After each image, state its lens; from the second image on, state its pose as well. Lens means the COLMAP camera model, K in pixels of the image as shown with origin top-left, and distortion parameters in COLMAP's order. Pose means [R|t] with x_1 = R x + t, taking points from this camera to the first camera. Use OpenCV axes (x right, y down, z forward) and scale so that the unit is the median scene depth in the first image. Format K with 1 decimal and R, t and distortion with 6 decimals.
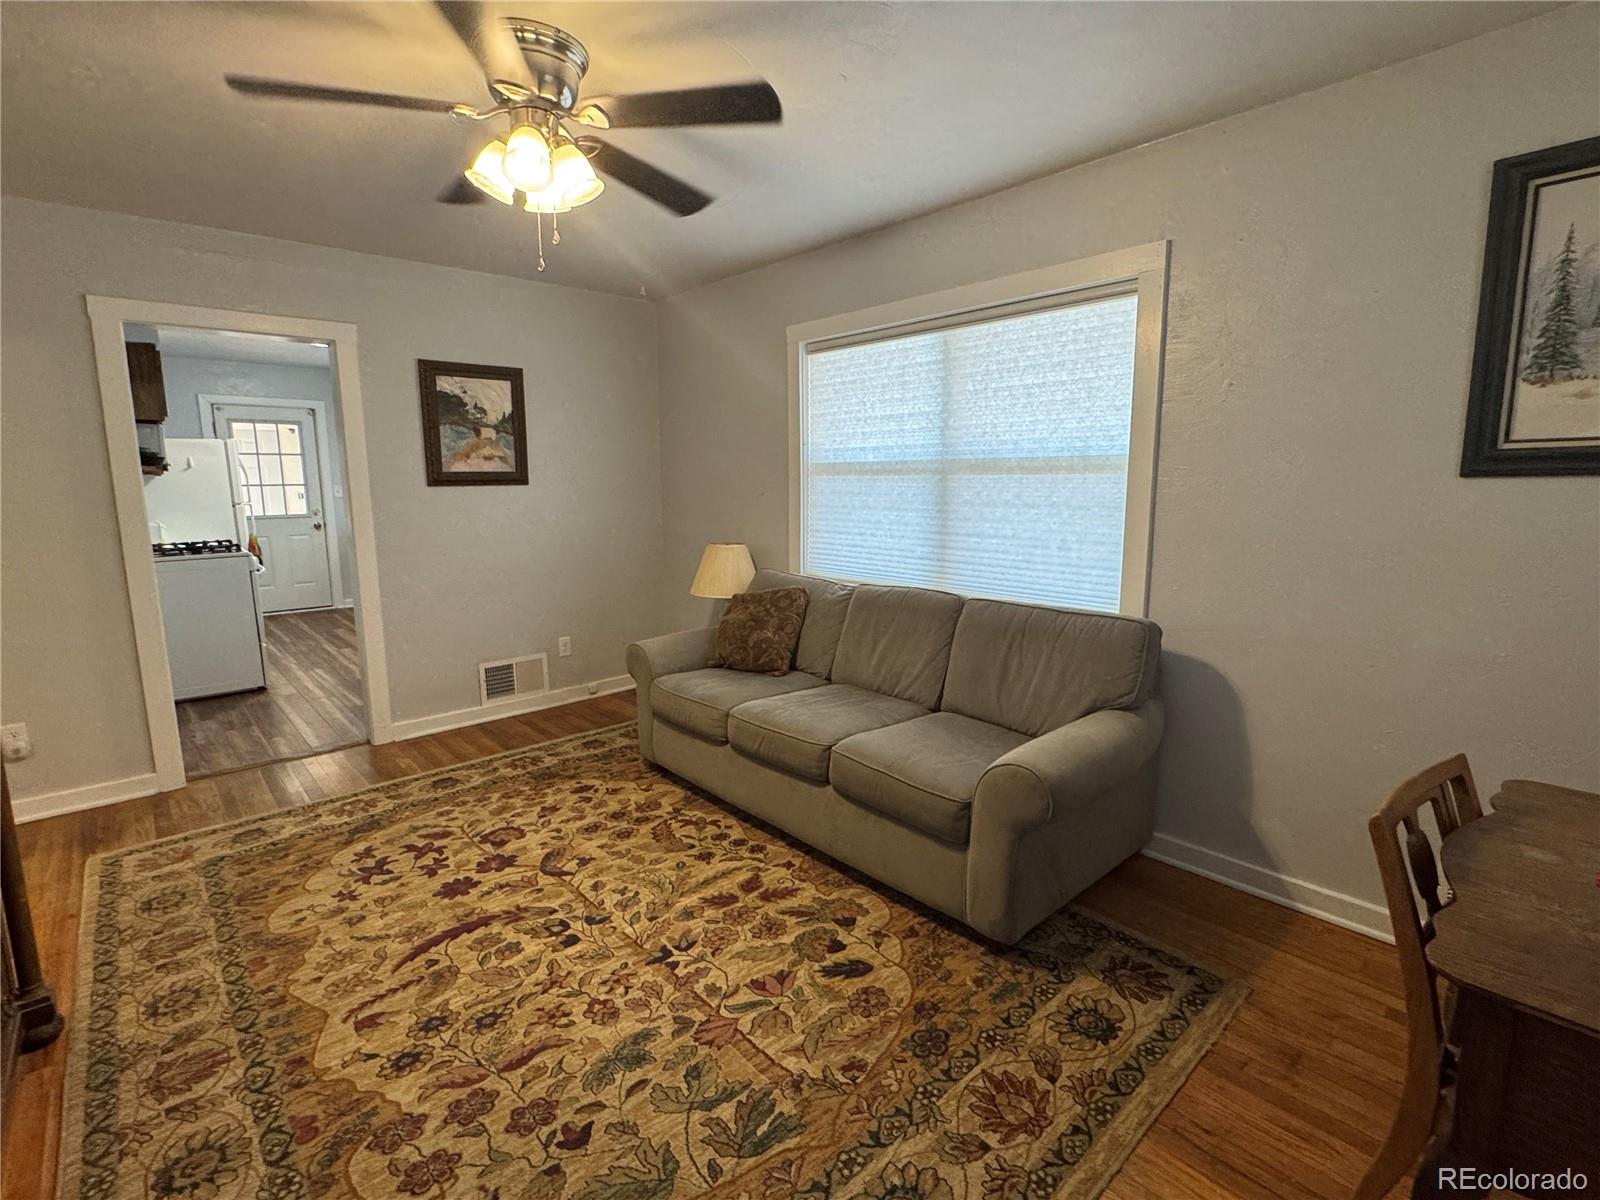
lens RADIAL K [[742.8, 0, 805.1], [0, 742.8, 603.7], [0, 0, 1]] dist [0.002570, 0.000143]
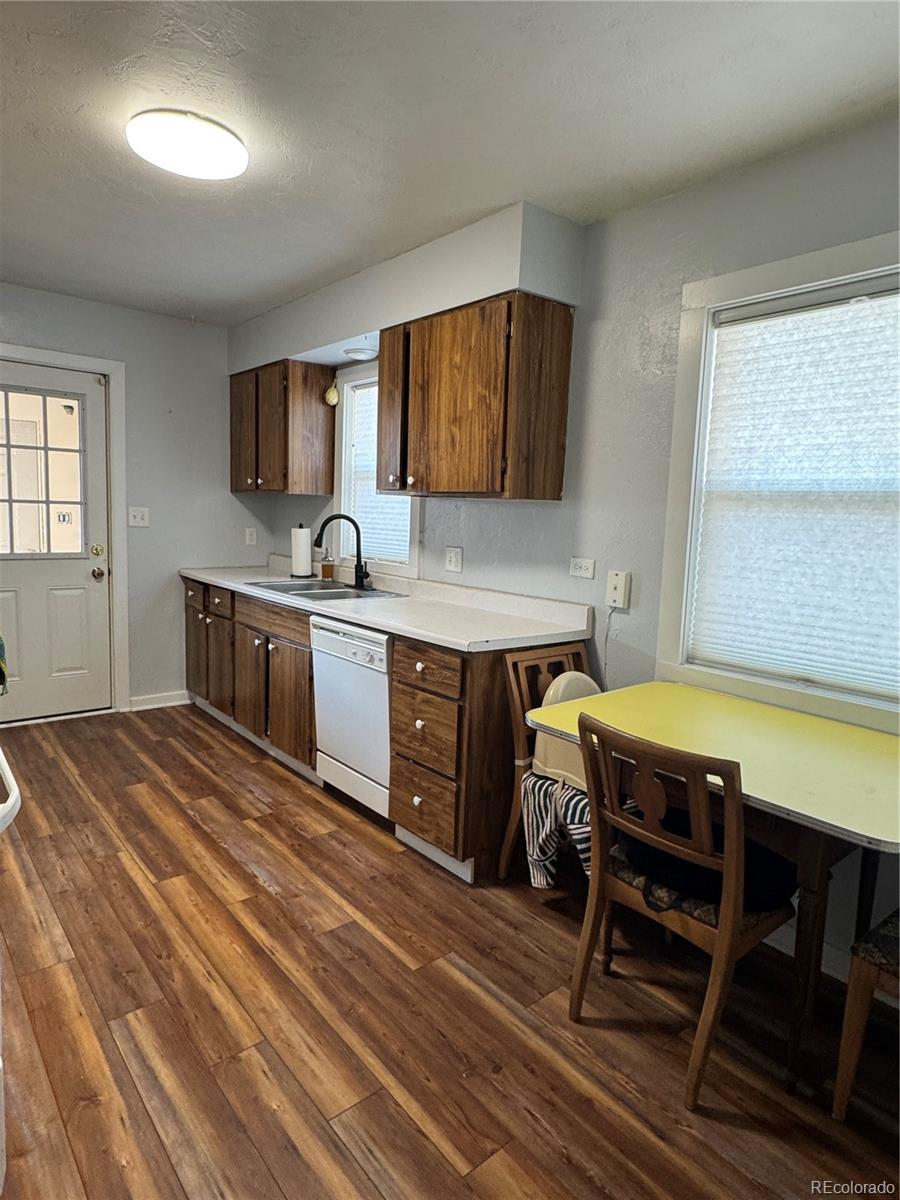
lens RADIAL K [[700.8, 0, 451.8], [0, 700.8, 595.6], [0, 0, 1]] dist [-0.001285, 0.002084]
pose [[0.997941, 0.046740, -0.043917, -0.360601], [-0.048388, 0.998134, -0.037243, -0.082071], [0.042094, 0.039291, 0.998341, 0.473099]]
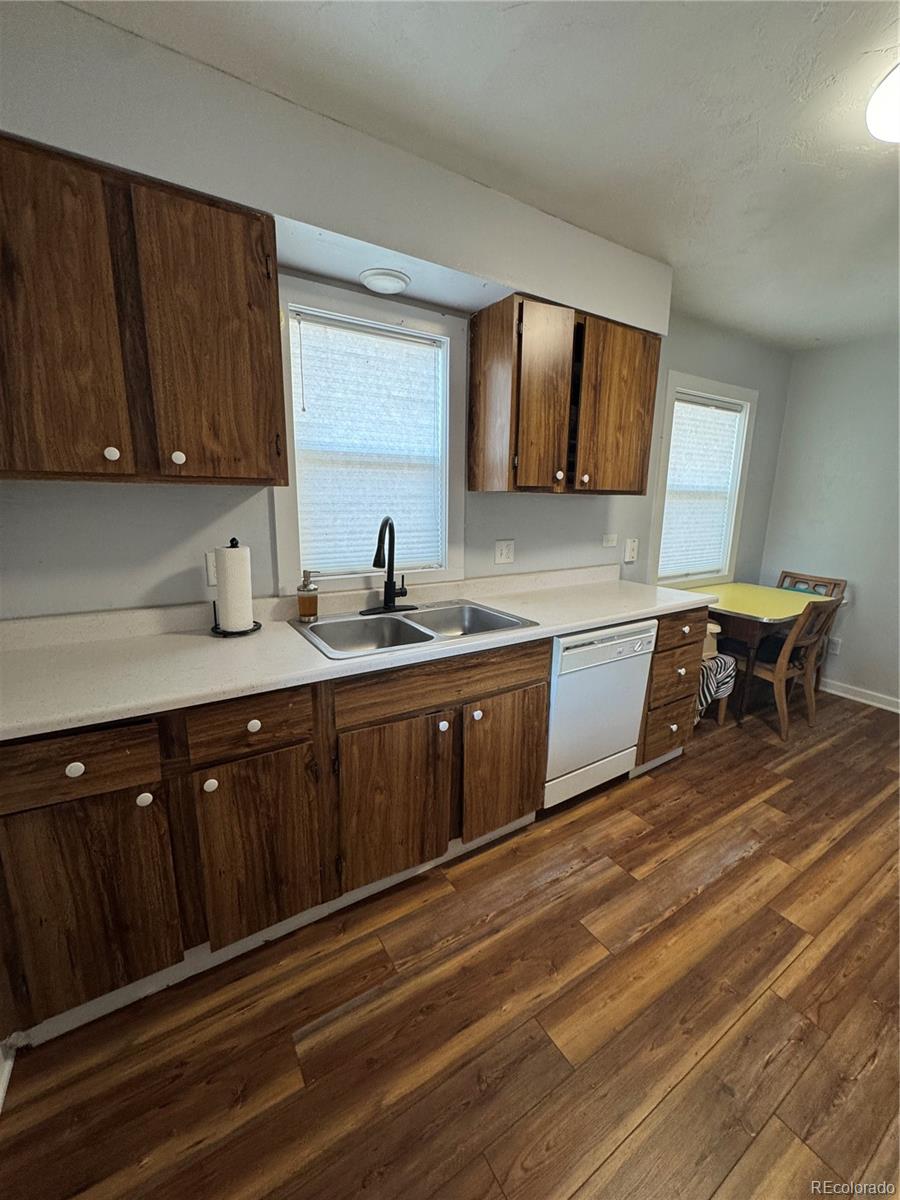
lens RADIAL K [[479.2, 0, 453.1], [0, 479.2, 600.1], [0, 0, 1]] dist [-0.002791, 0.000784]
pose [[0.178113, -0.200326, 0.963403, -0.704209], [0.142468, 0.973992, 0.176188, -0.152239], [-0.973642, 0.105872, 0.202021, 0.893449]]
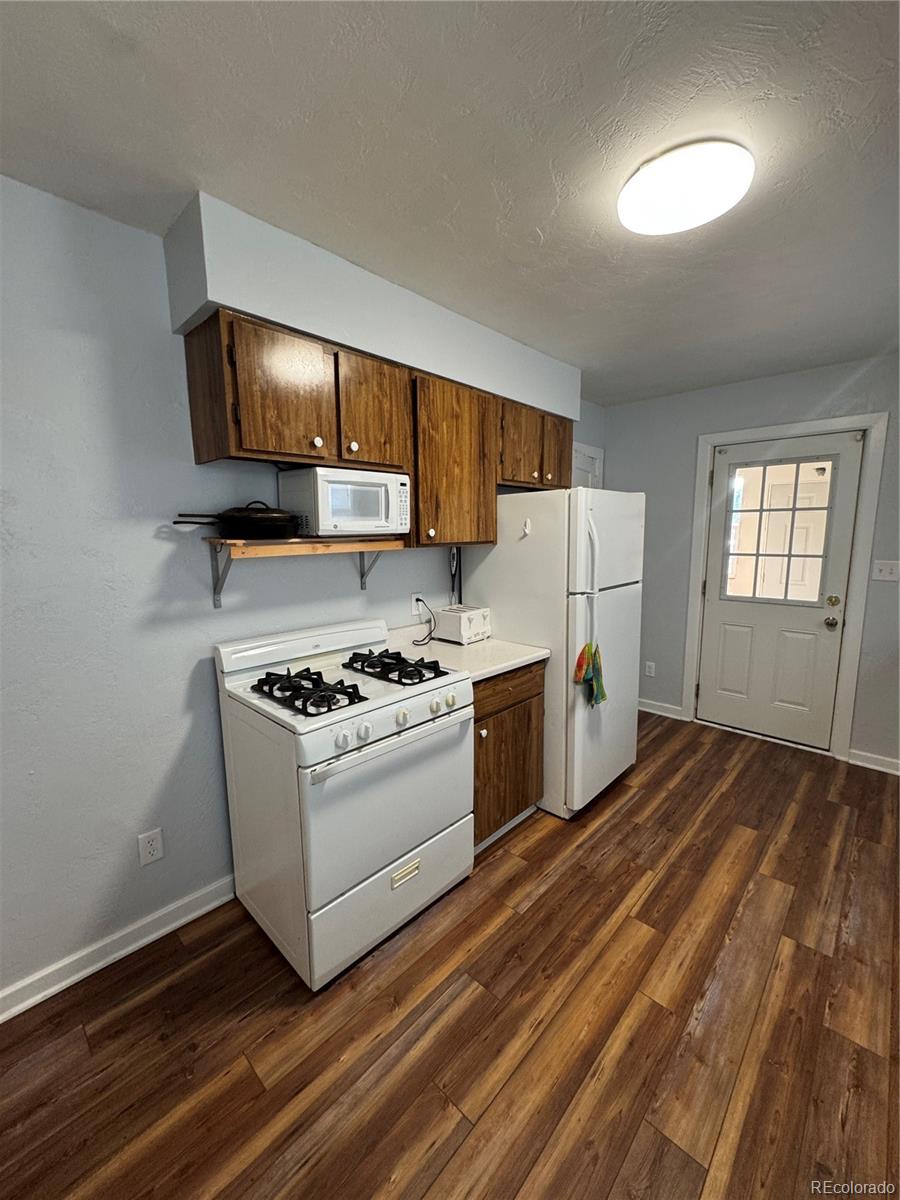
lens RADIAL K [[479.2, 0, 450.2], [0, 479.2, 597.9], [0, 0, 1]] dist [-0.002791, 0.000784]
pose [[0.069381, 0.138845, -0.987881, -0.294619], [-0.153125, 0.980014, 0.126986, -0.129434], [0.985768, 0.142459, 0.089255, 0.664065]]
